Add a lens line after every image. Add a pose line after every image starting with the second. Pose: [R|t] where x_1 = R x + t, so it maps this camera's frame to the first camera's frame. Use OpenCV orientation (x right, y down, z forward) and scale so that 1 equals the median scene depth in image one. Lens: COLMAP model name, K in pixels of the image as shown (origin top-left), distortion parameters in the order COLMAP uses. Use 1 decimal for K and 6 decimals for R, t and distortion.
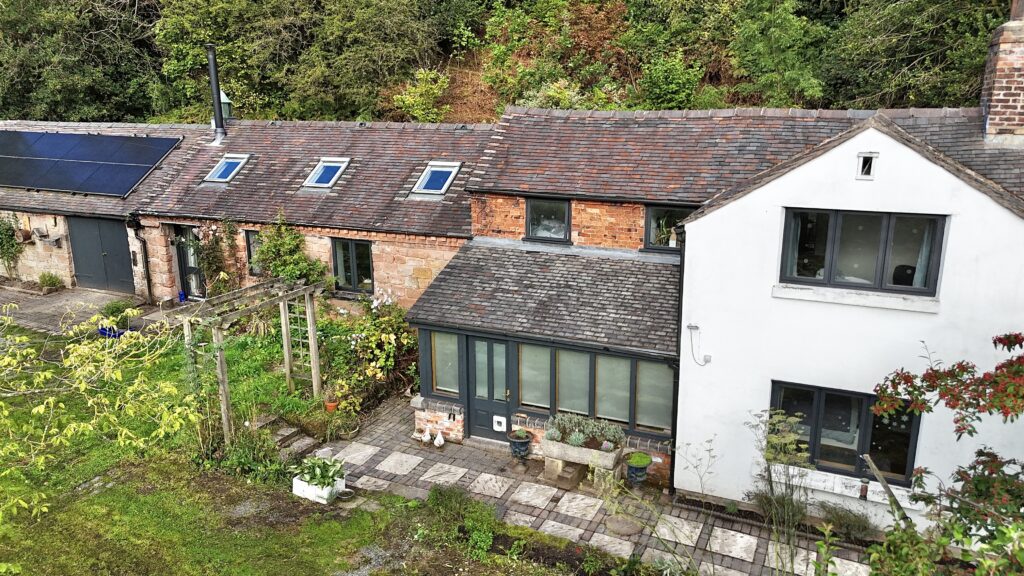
lens RADIAL K [[756.1, 0, 519.1], [0, 756.1, 290.6], [0, 0, 1]] dist [0.112484, -0.121112]
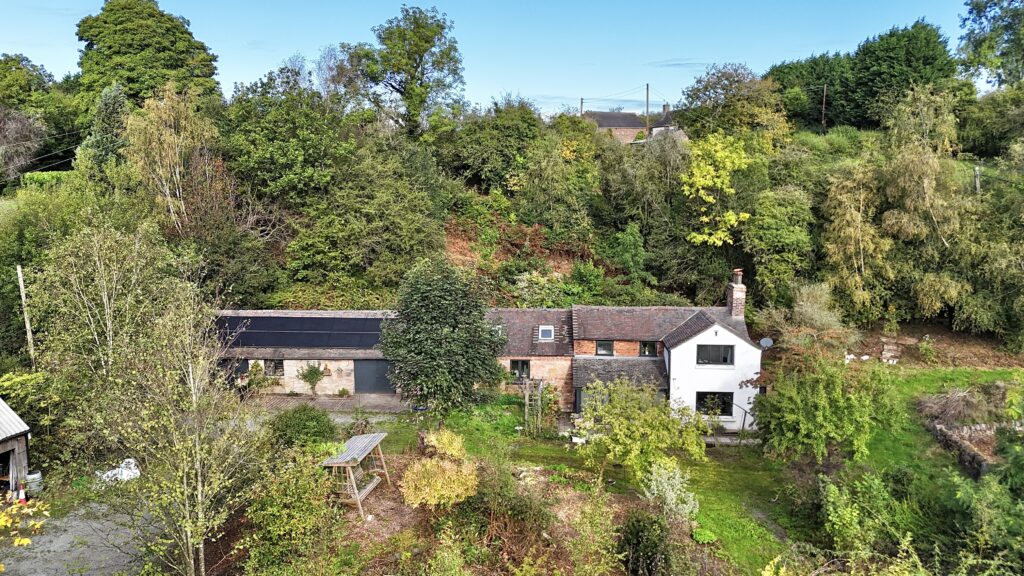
lens RADIAL K [[756.1, 0, 519.1], [0, 756.1, 290.6], [0, 0, 1]] dist [0.112484, -0.121112]
pose [[0.929983, -0.053304, 0.363718, -1.317519], [0.090827, 0.992073, -0.086842, -0.090786], [-0.356206, 0.113797, 0.927452, -1.588848]]
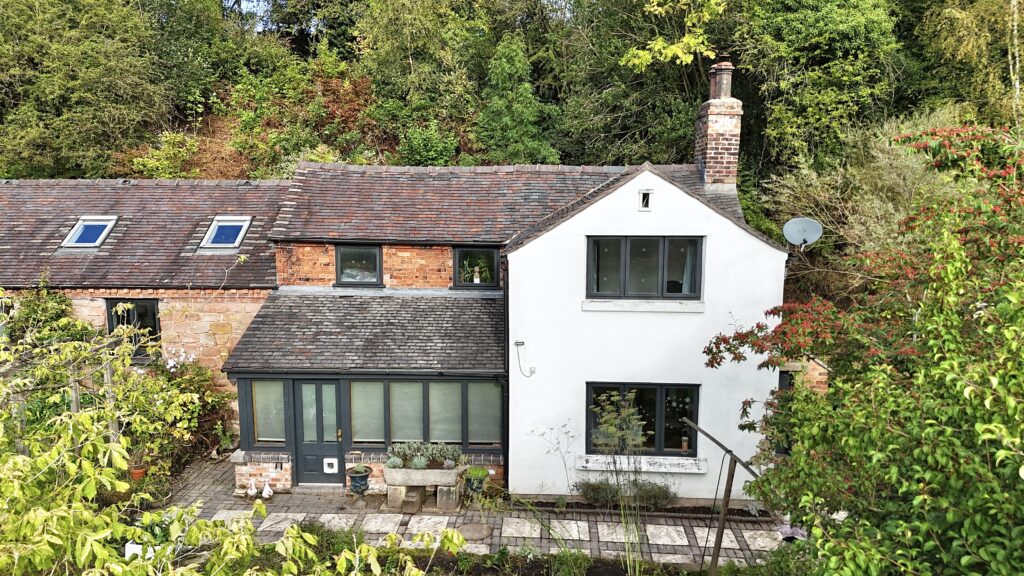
lens RADIAL K [[756.1, 0, 519.1], [0, 756.1, 290.6], [0, 0, 1]] dist [0.112484, -0.121112]
pose [[0.931042, -0.051624, 0.361242, -0.140691], [0.088208, 0.992424, -0.085518, 0.051979], [-0.354090, 0.111486, 0.928542, -0.050445]]
